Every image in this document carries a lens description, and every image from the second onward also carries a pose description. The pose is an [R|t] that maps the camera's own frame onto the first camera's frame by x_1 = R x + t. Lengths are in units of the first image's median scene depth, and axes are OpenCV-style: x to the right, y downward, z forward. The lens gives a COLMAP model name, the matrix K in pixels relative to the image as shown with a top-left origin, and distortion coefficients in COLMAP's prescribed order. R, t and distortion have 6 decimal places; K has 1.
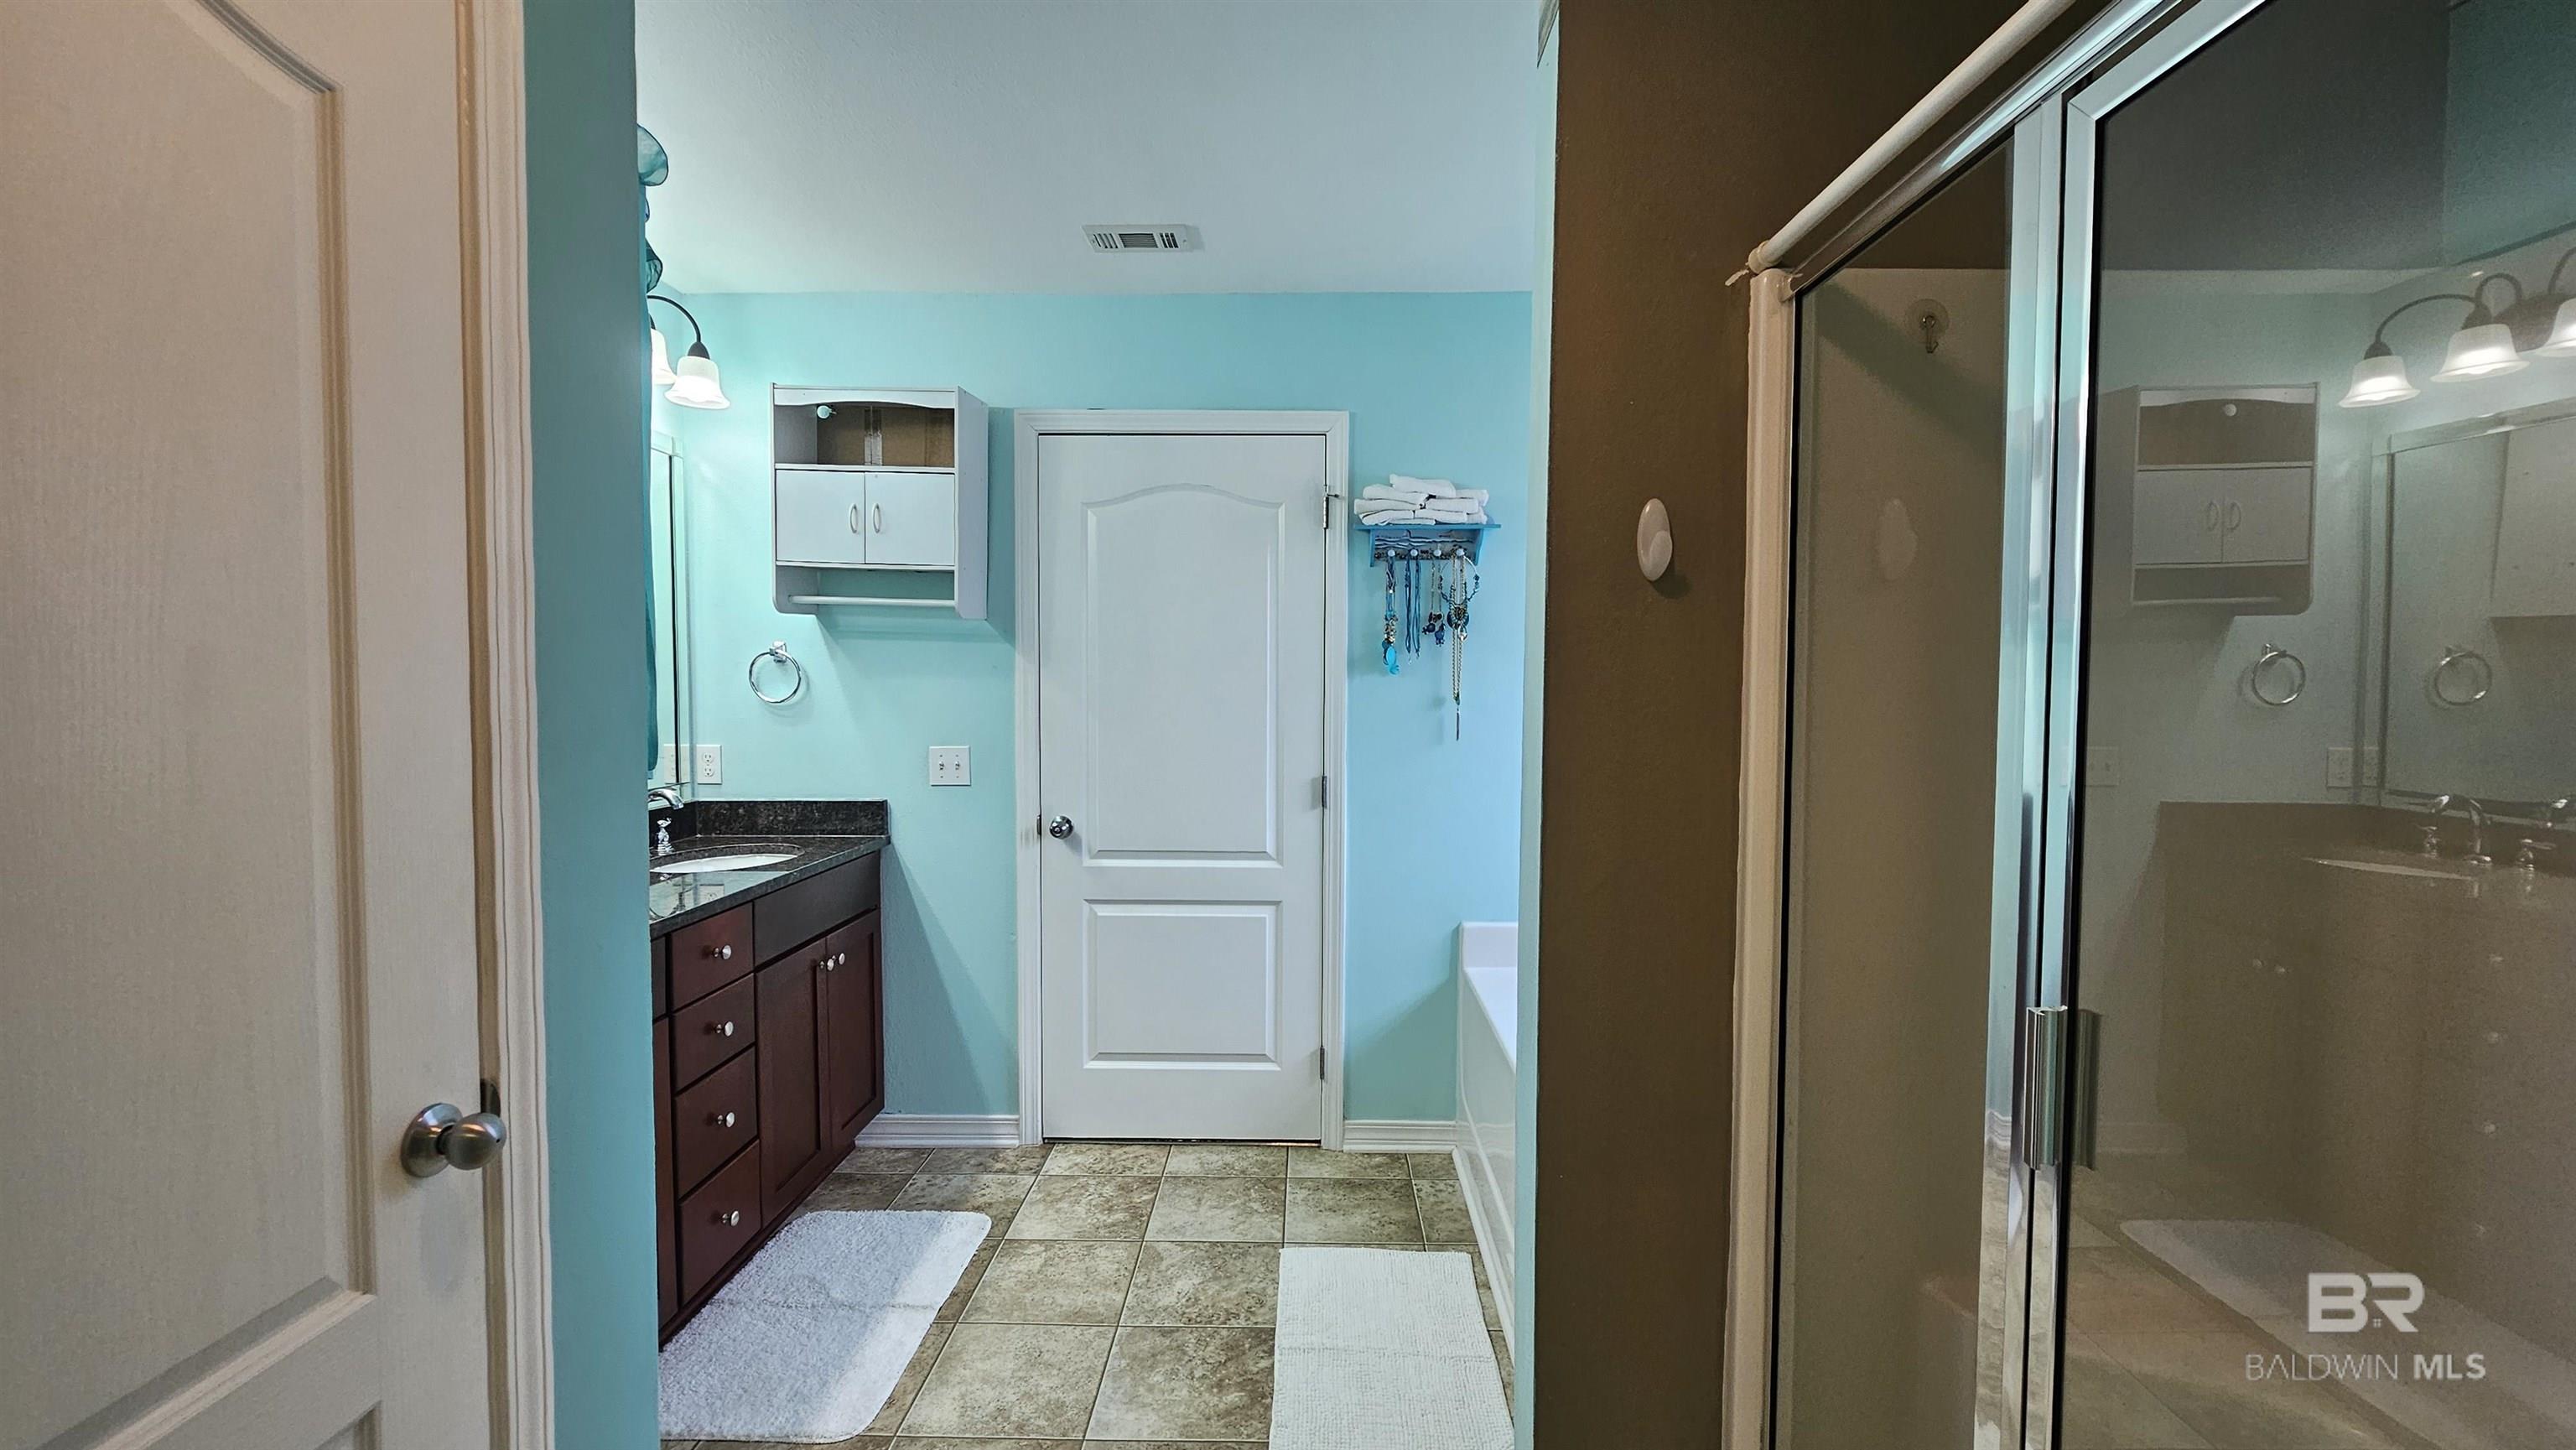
lens RADIAL K [[1049.5, 0, 1306.2], [0, 1049.5, 726.8], [0, 0, 1]] dist [-0.000463, -0.000198]
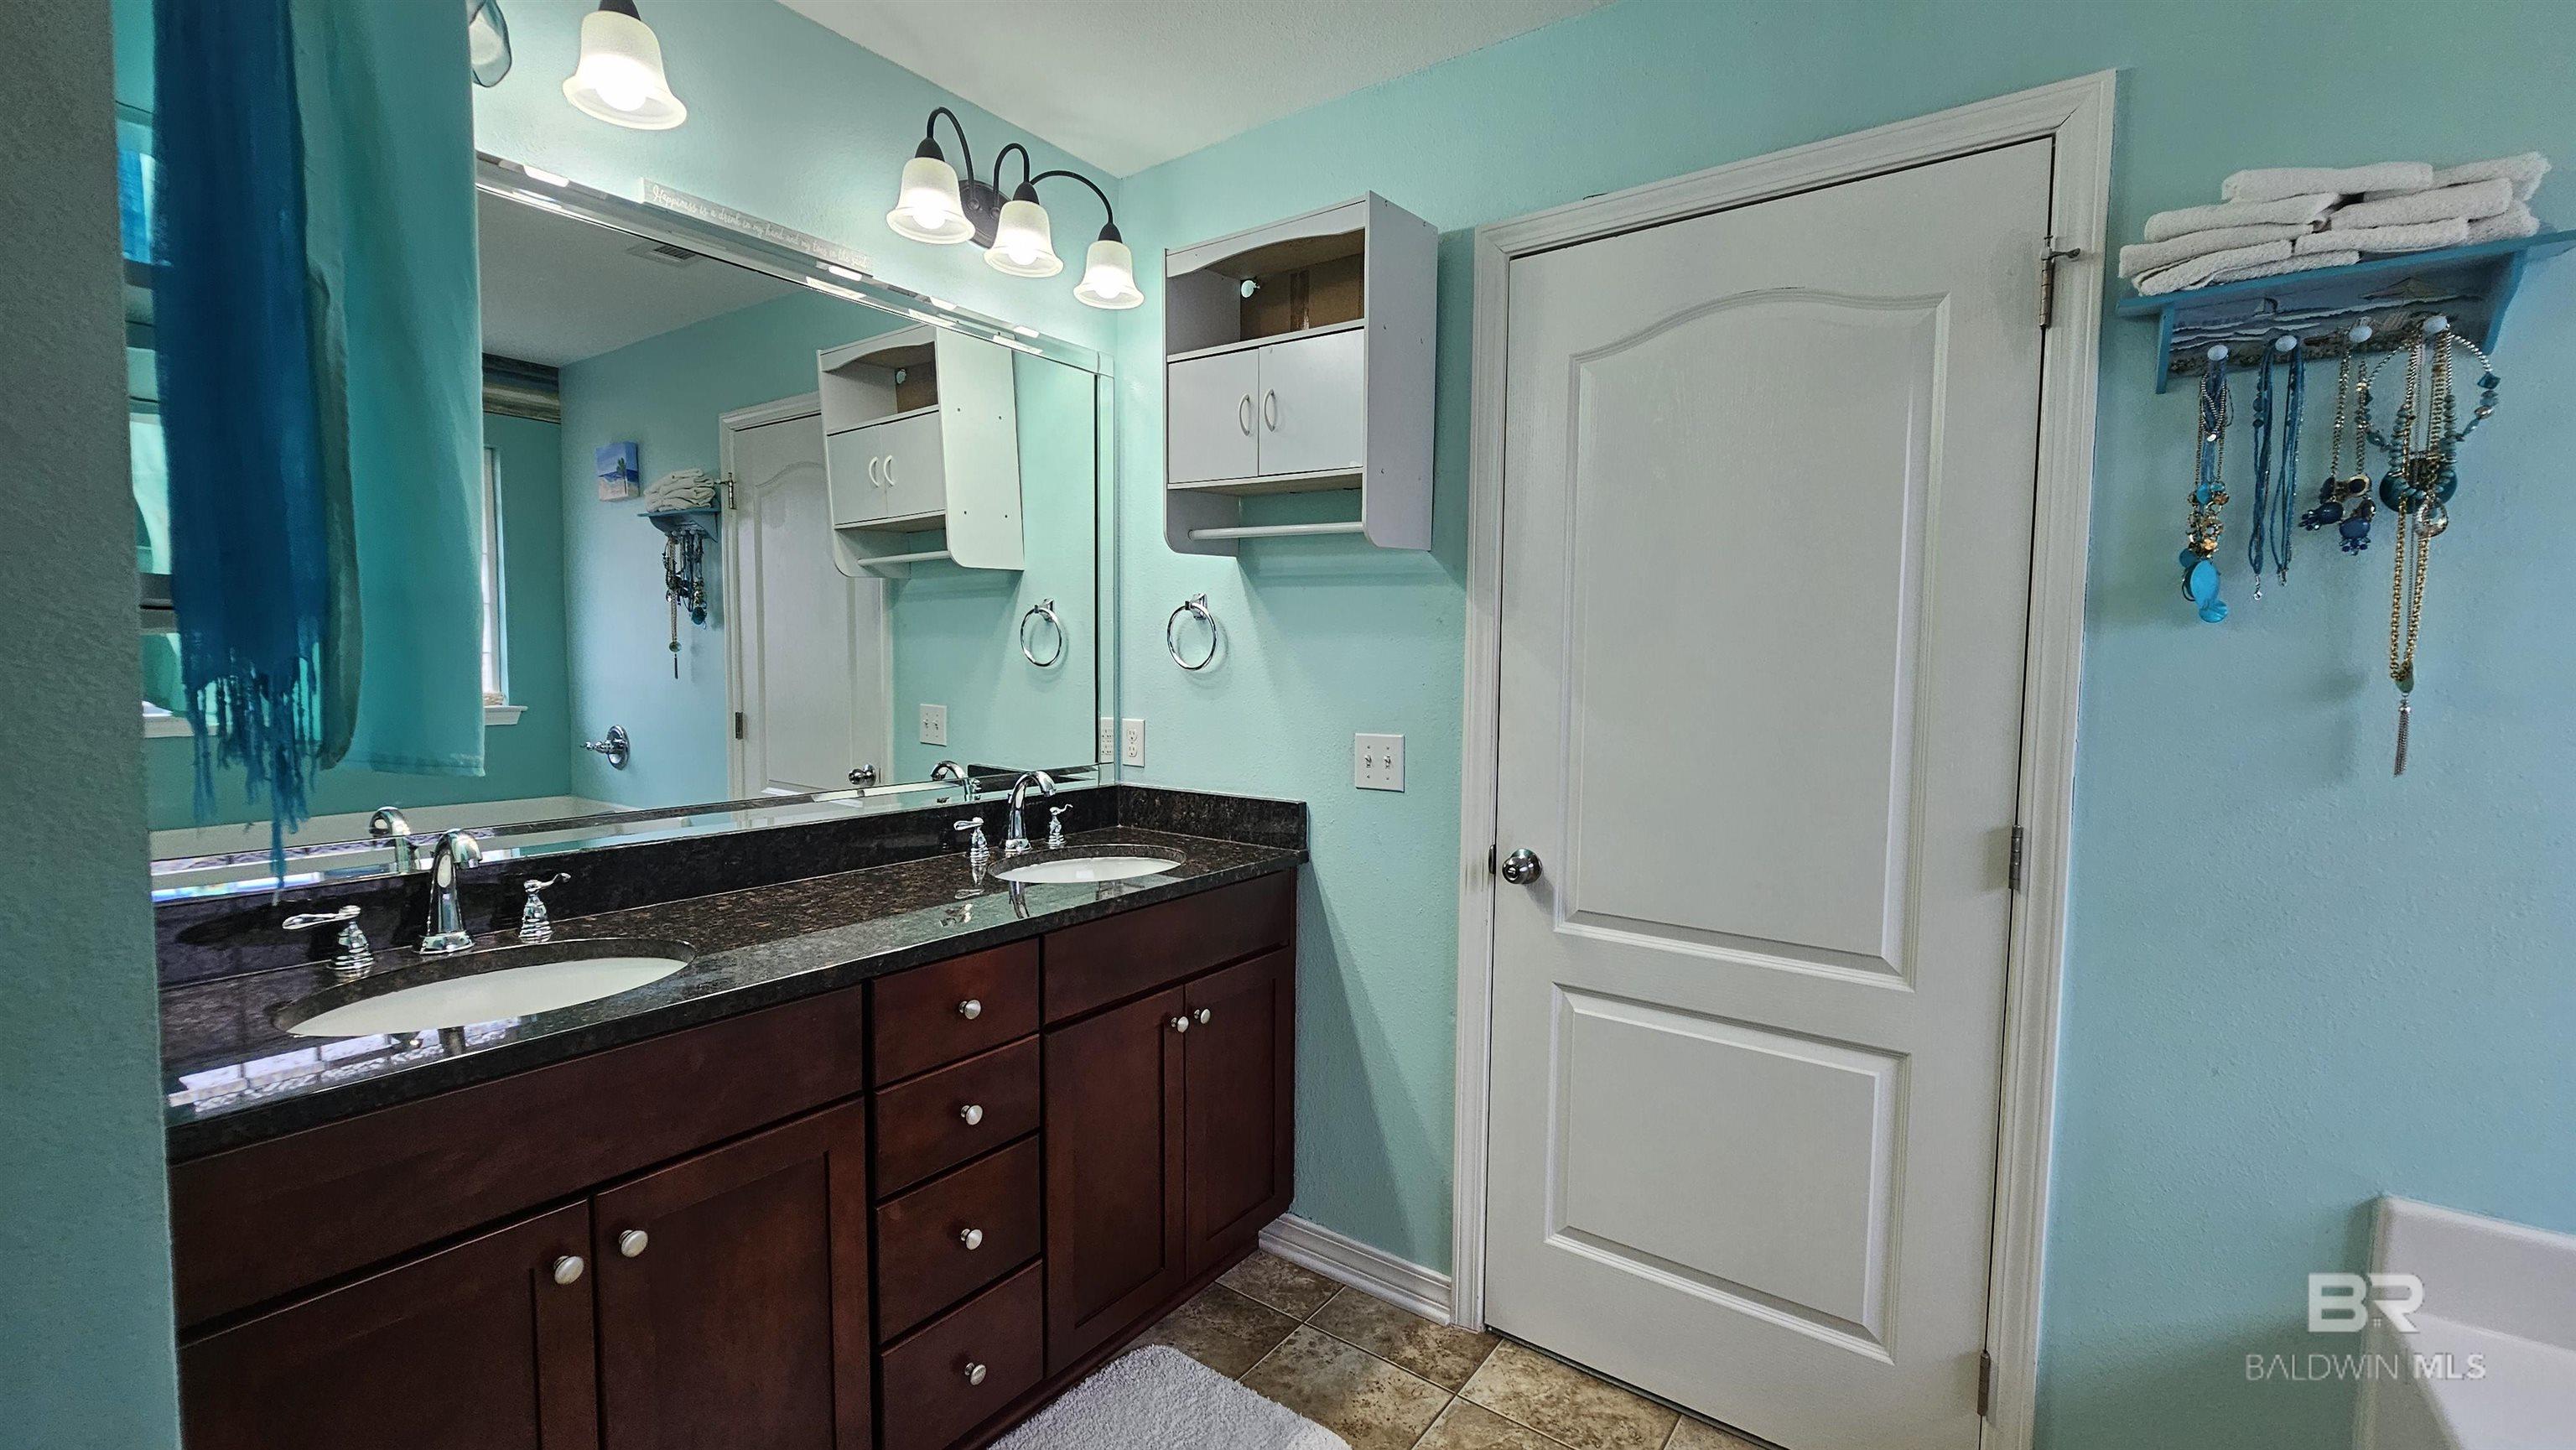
lens RADIAL K [[1049.5, 0, 1306.2], [0, 1049.5, 726.8], [0, 0, 1]] dist [-0.000463, -0.000198]
pose [[0.813563, 0.042231, -0.579941, 0.030147], [-0.033599, 0.999107, 0.025620, -0.002921], [0.580505, -0.001357, 0.814255, 0.398904]]
